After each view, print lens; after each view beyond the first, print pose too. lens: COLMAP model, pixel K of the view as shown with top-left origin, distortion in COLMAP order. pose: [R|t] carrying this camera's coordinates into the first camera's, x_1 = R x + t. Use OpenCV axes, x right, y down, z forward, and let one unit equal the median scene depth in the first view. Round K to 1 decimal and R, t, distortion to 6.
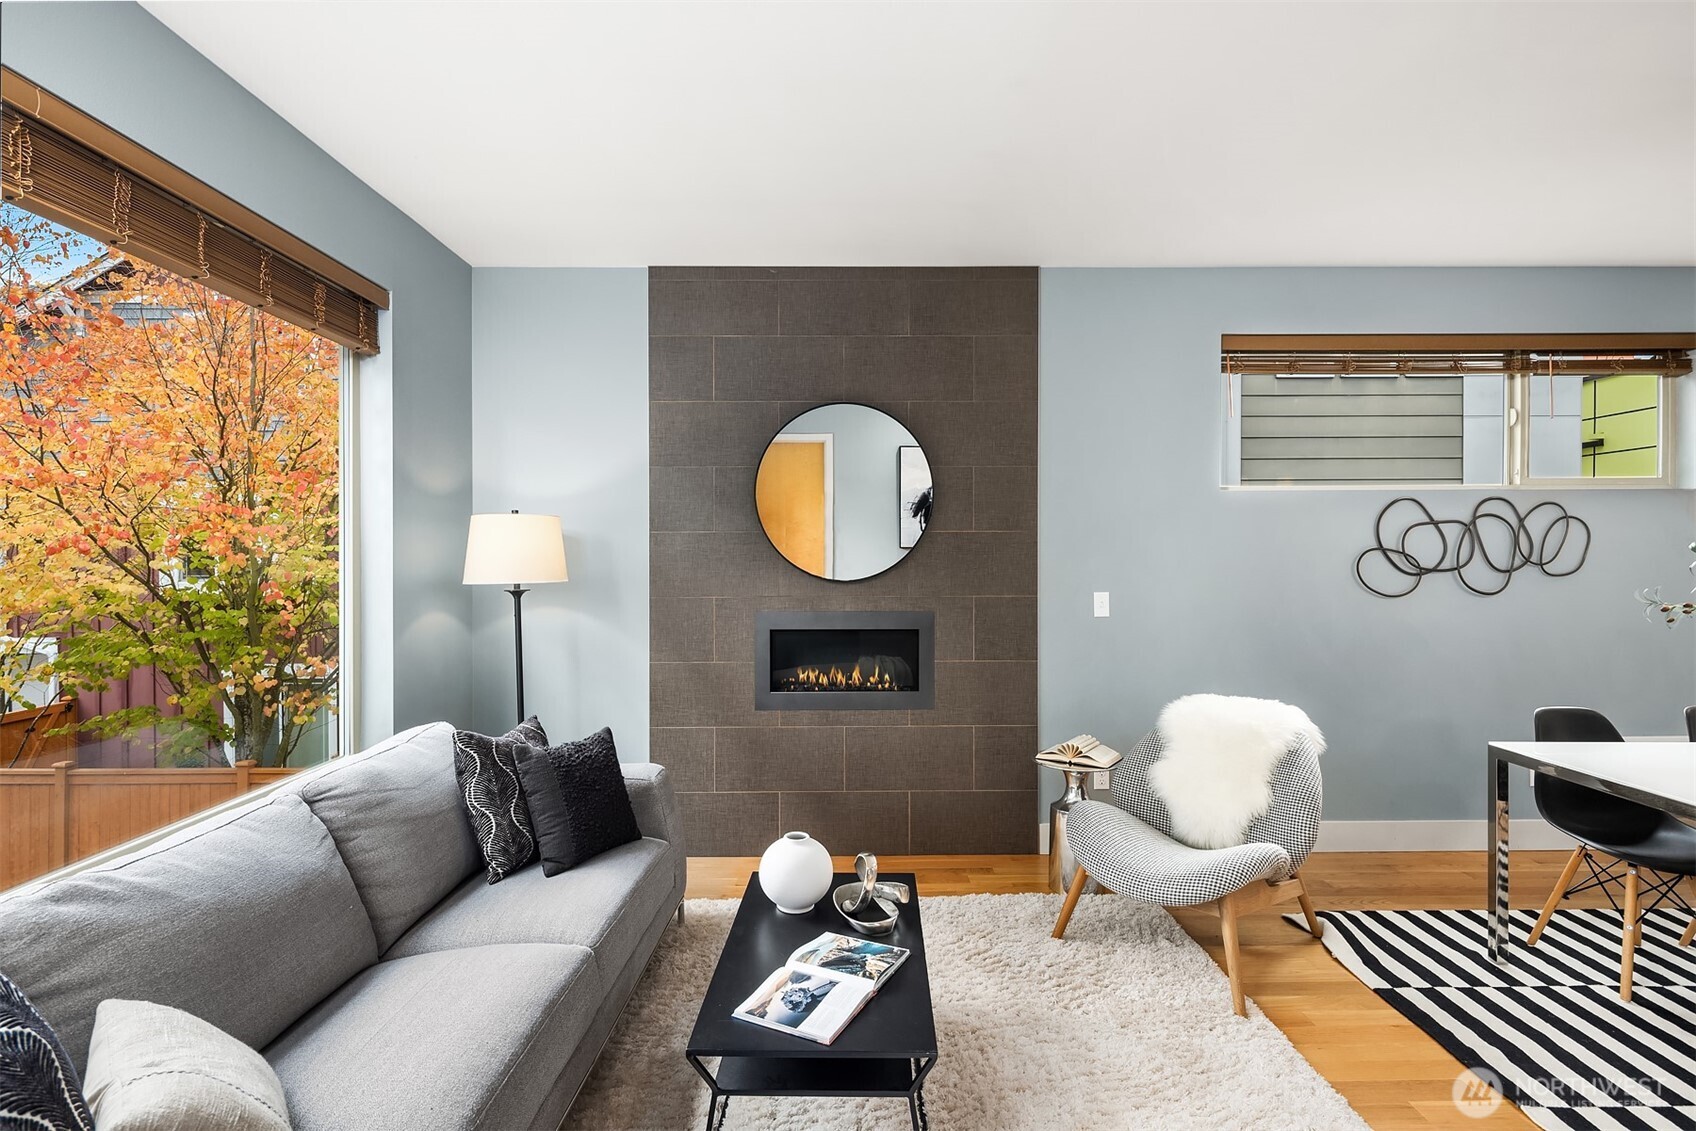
lens RADIAL K [[820.8, 0, 843.2], [0, 820.8, 564.1], [0, 0, 1]] dist [0.009264, -0.005063]
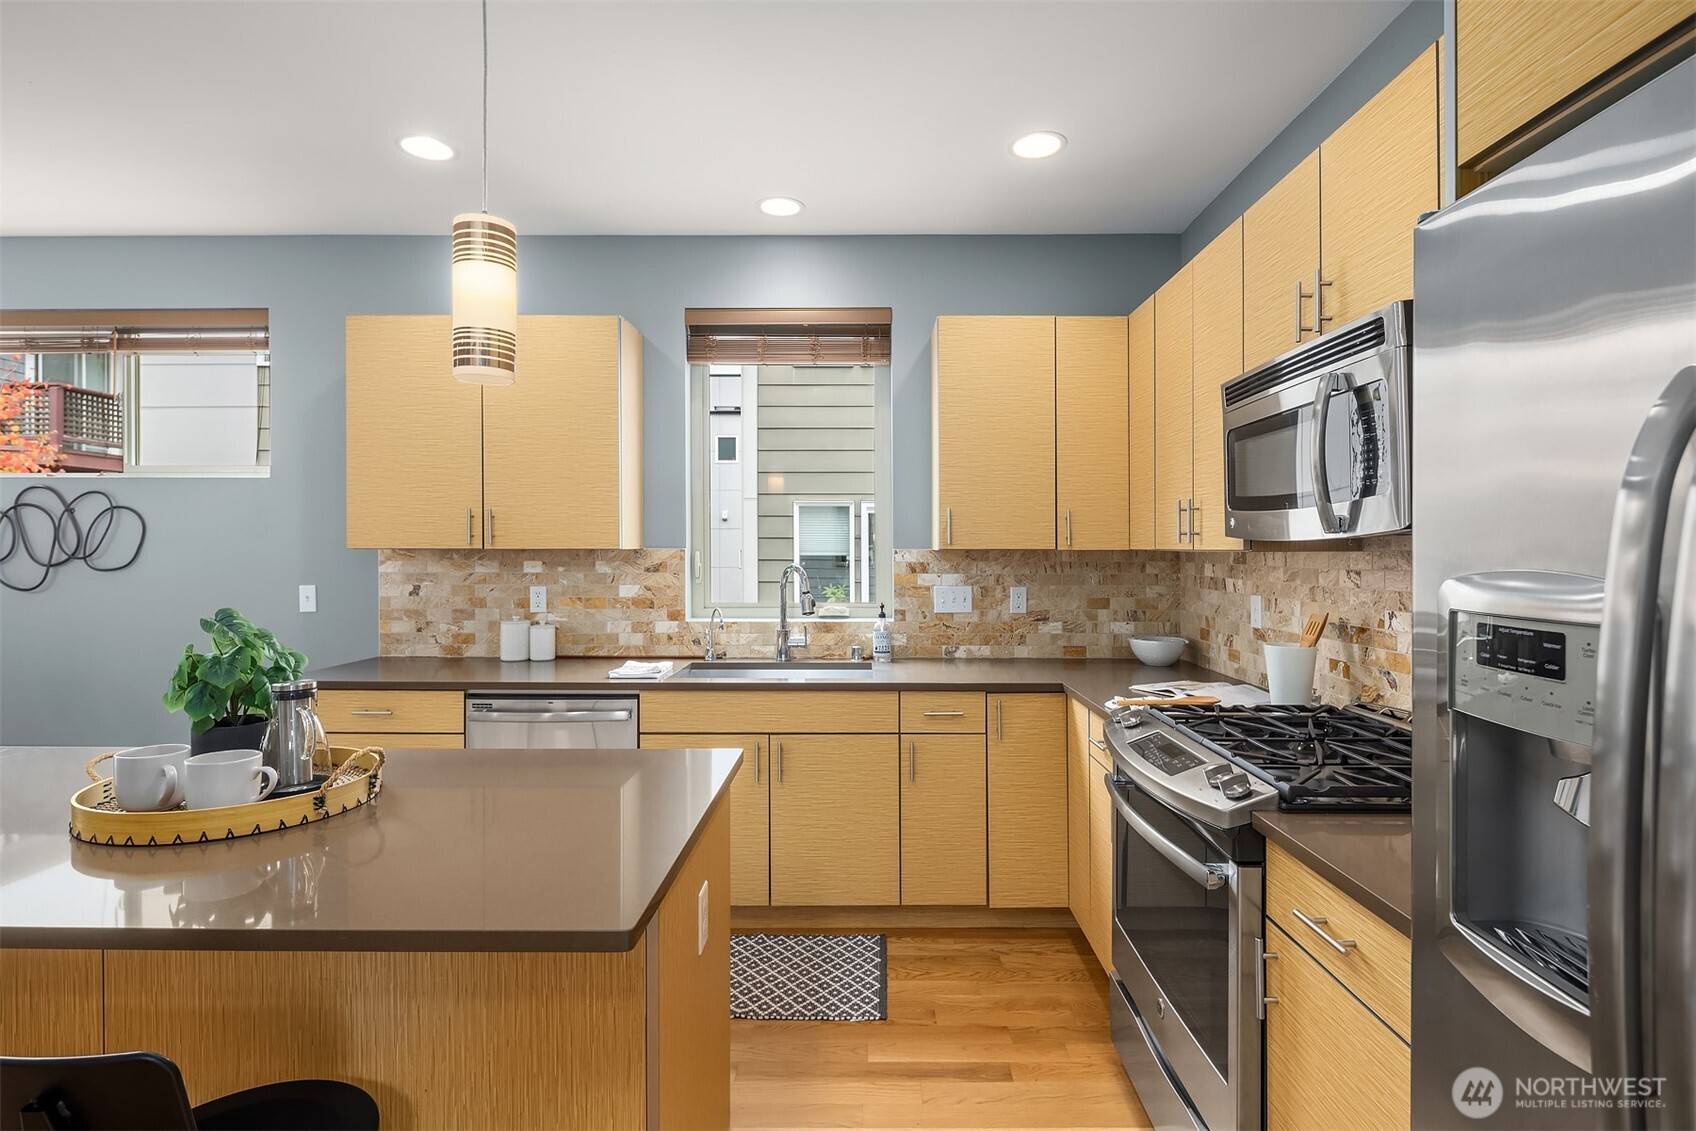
lens RADIAL K [[820.8, 0, 885.9], [0, 820.8, 548.4], [0, 0, 1]] dist [0.009264, -0.005063]
pose [[0.999837, 0.005410, -0.017198, 1.763295], [-0.005672, 0.999868, -0.015206, -0.001725], [0.017114, 0.015301, 0.999736, 0.089548]]
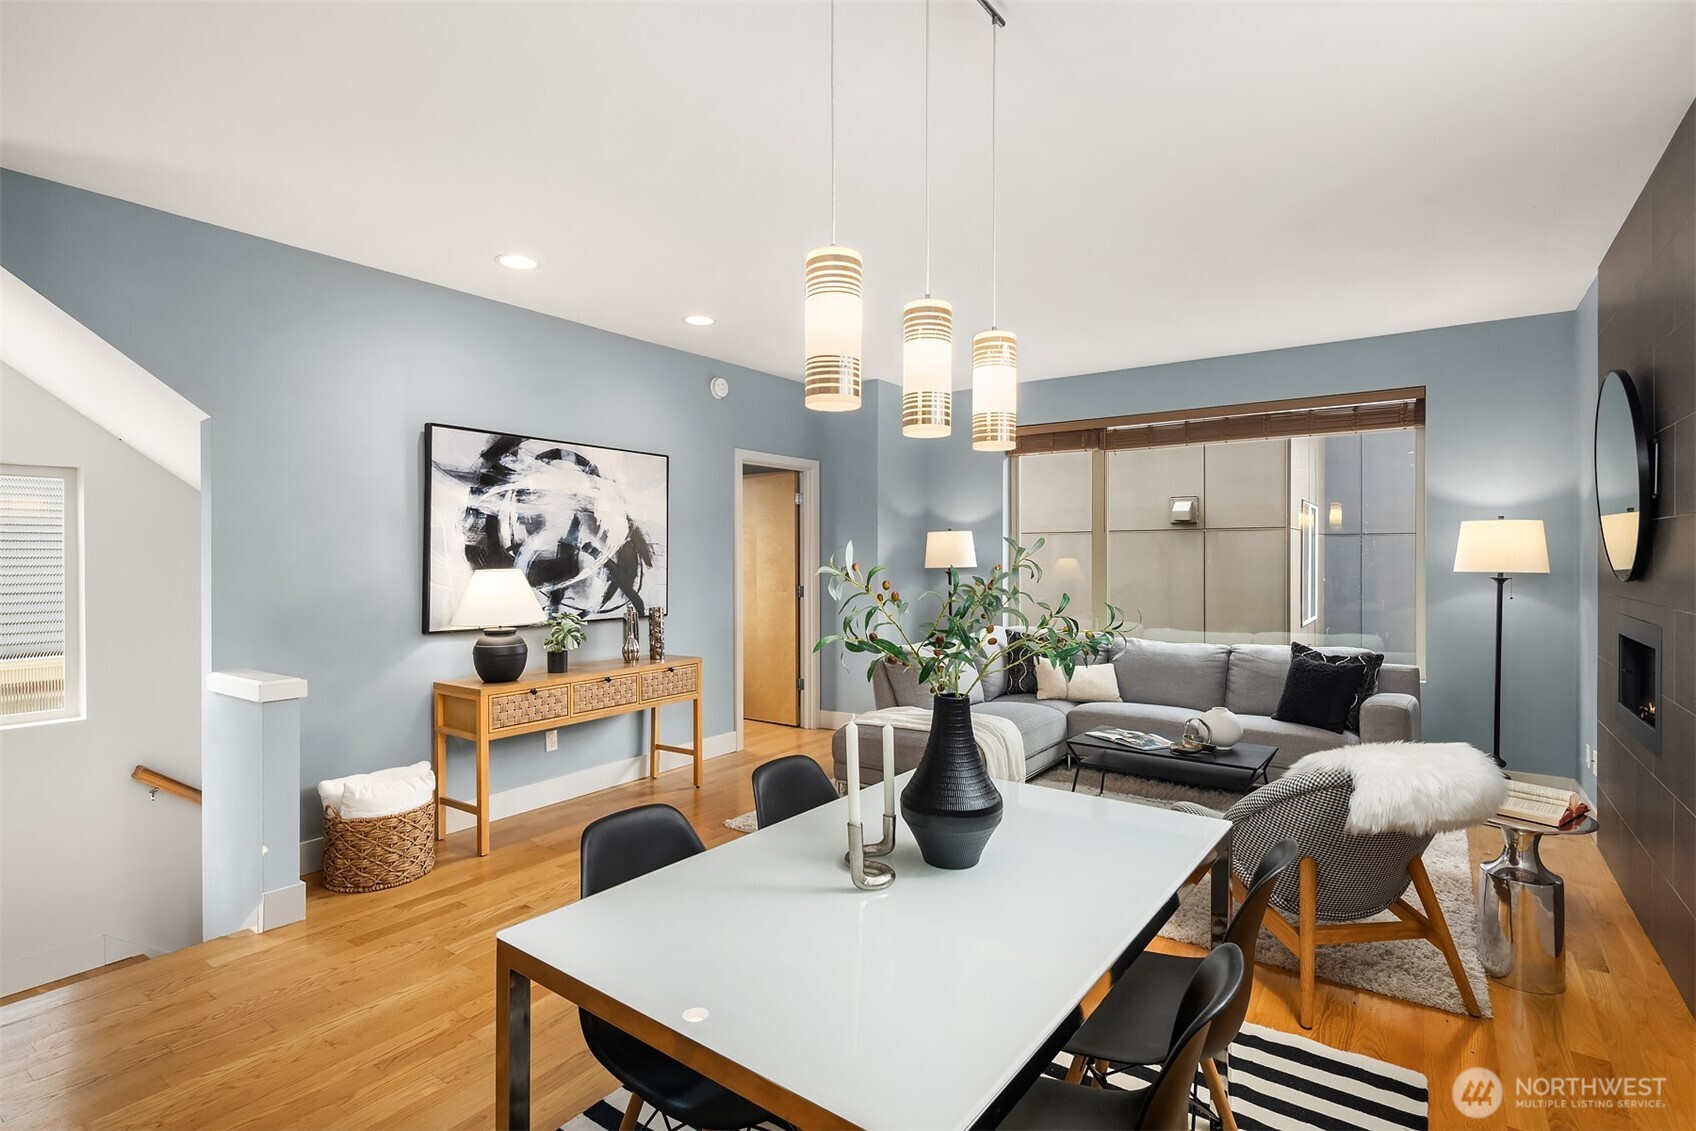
lens RADIAL K [[820.8, 0, 850.5], [0, 820.8, 560.4], [0, 0, 1]] dist [0.009264, -0.005063]
pose [[-0.577787, 0.009599, -0.816131, 1.129592], [-0.005587, 0.999861, 0.015716, -0.009255], [0.816168, 0.013640, -0.577653, 0.829384]]
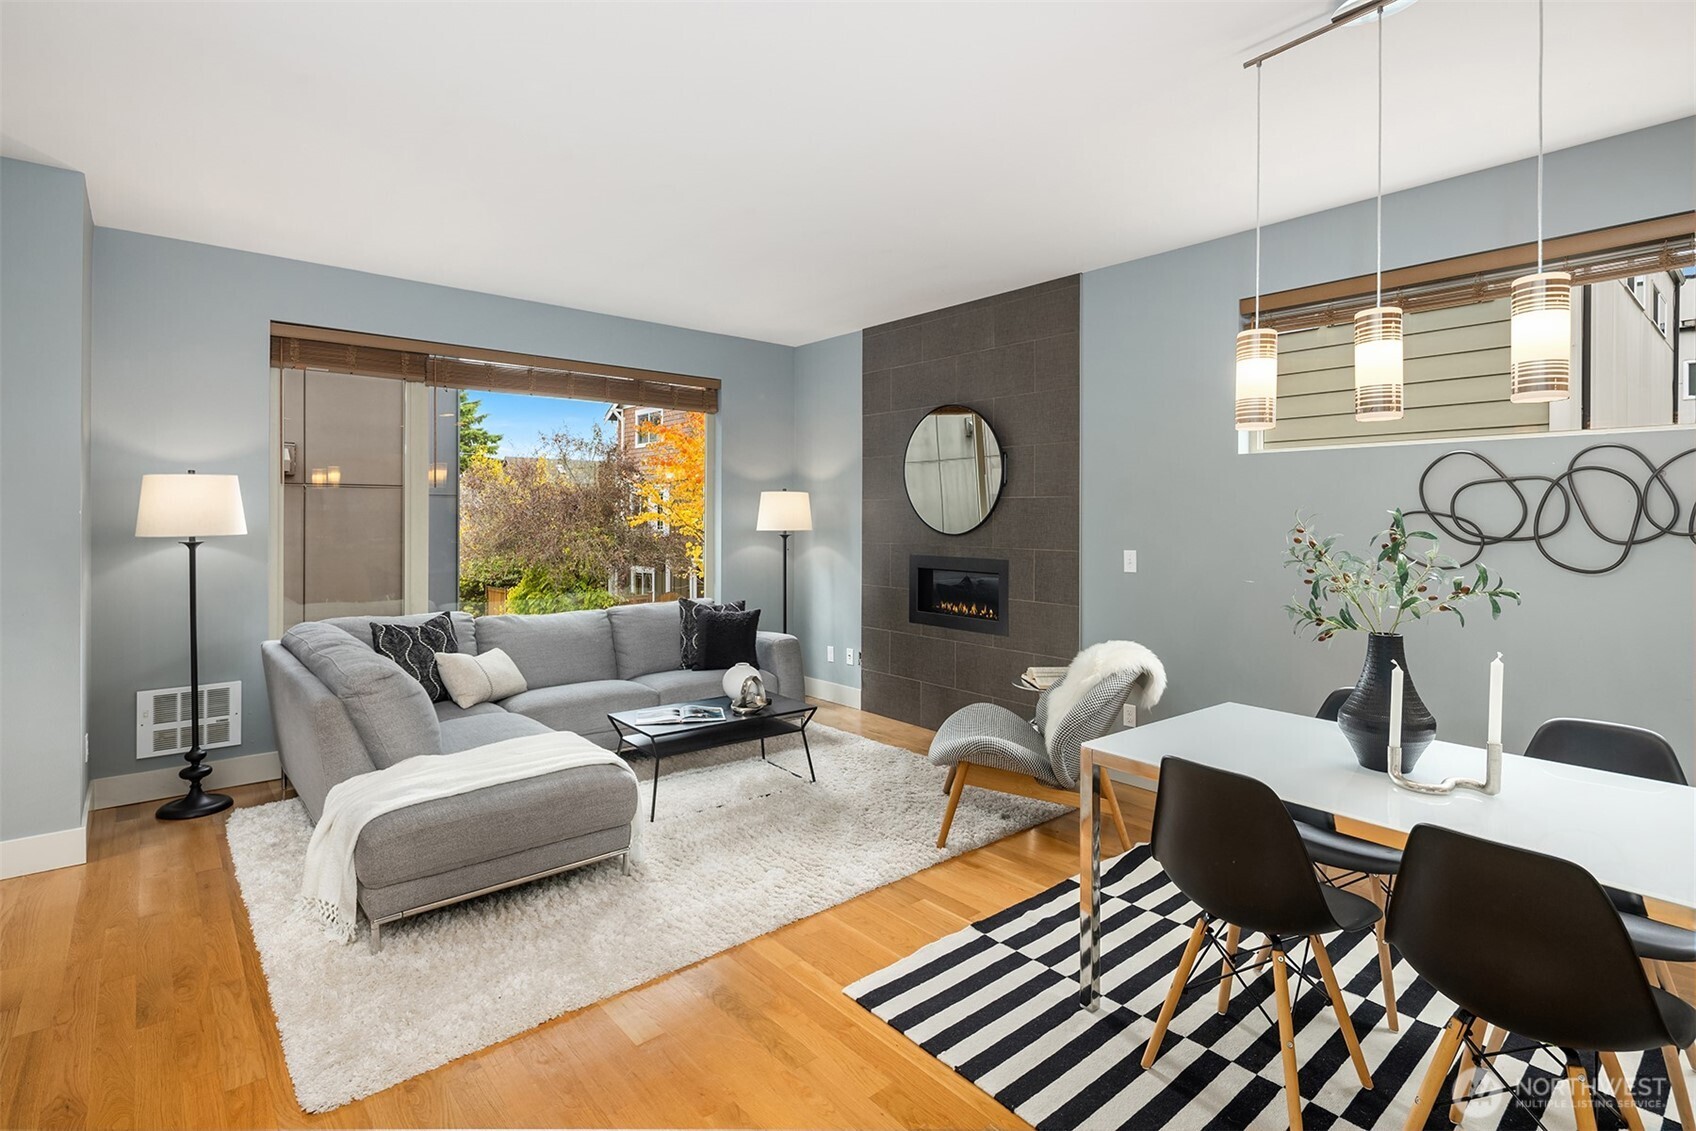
lens RADIAL K [[820.8, 0, 846.8], [0, 820.8, 521.4], [0, 0, 1]] dist [0.009264, -0.005063]
pose [[0.642524, 0.011014, -0.766186, 0.923112], [-0.016132, 0.999870, 0.000845, 0.000102], [0.766096, 0.011817, 0.642618, -0.013267]]
